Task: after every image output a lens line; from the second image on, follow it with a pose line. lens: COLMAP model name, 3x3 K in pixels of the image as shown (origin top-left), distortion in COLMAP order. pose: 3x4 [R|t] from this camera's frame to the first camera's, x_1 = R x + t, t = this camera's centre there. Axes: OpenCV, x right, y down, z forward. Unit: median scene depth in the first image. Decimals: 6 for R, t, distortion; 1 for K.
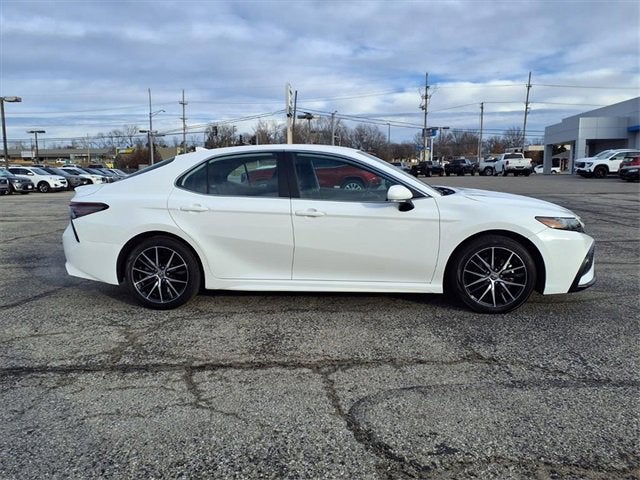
lens RADIAL K [[506.7, 0, 317.3], [0, 506.7, 236.6], [0, 0, 1]] dist [0.063148, -0.083391]
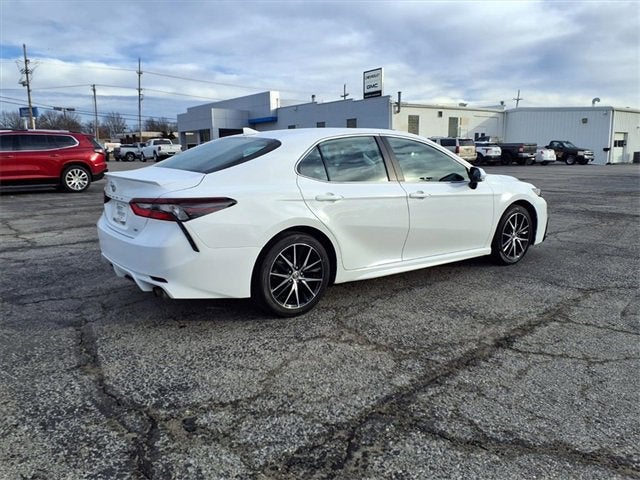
lens RADIAL K [[506.7, 0, 317.3], [0, 506.7, 236.6], [0, 0, 1]] dist [0.063148, -0.083391]
pose [[0.742056, -0.105673, 0.661957, -0.845111], [0.087459, 0.994318, 0.060689, -0.041214], [-0.664608, 0.012859, 0.747081, 0.334948]]
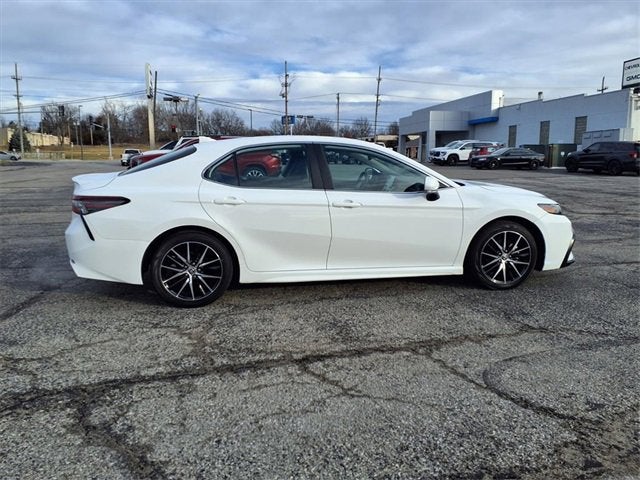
lens RADIAL K [[506.7, 0, 317.3], [0, 506.7, 236.6], [0, 0, 1]] dist [0.063148, -0.083391]
pose [[0.961919, -0.034897, 0.271098, -0.337952], [0.027702, 0.999156, 0.030324, -0.012331], [-0.271927, -0.021660, 0.962074, 0.023309]]
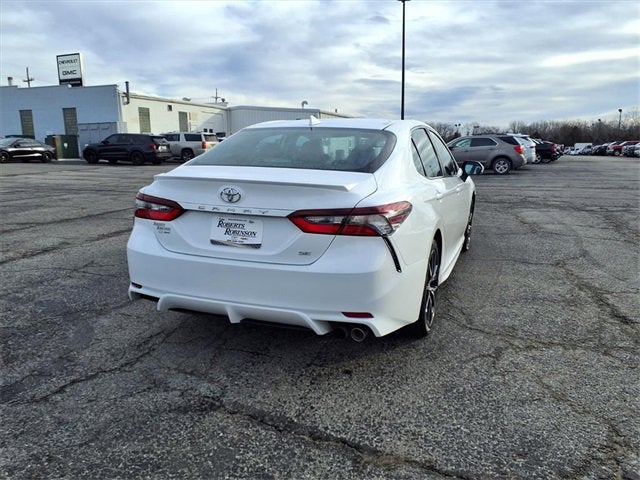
lens RADIAL K [[516.5, 0, 323.3], [0, 516.5, 222.8], [0, 0, 1]] dist [0.007251, 0.003933]
pose [[0.257980, -0.132291, 0.957050, -1.067536], [0.124199, 0.986903, 0.102938, -0.117156], [-0.958134, 0.092309, 0.271032, 0.939742]]
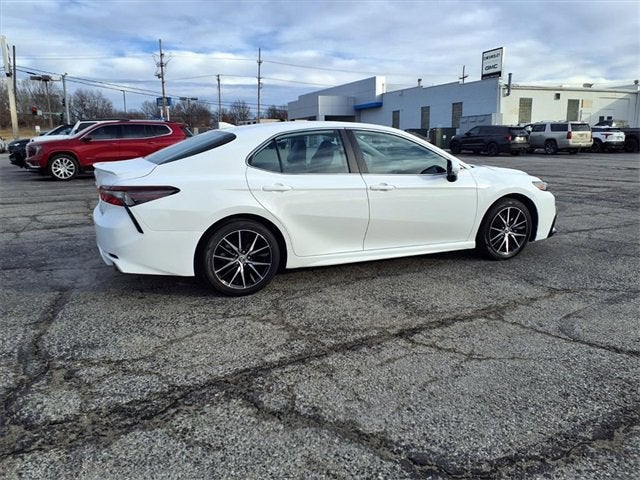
lens RADIAL K [[506.7, 0, 317.3], [0, 506.7, 236.6], [0, 0, 1]] dist [0.063148, -0.083391]
pose [[0.872700, -0.090202, 0.479853, -0.635740], [0.063623, 0.995416, 0.071408, -0.025833], [-0.484095, -0.031788, 0.874438, 0.111472]]
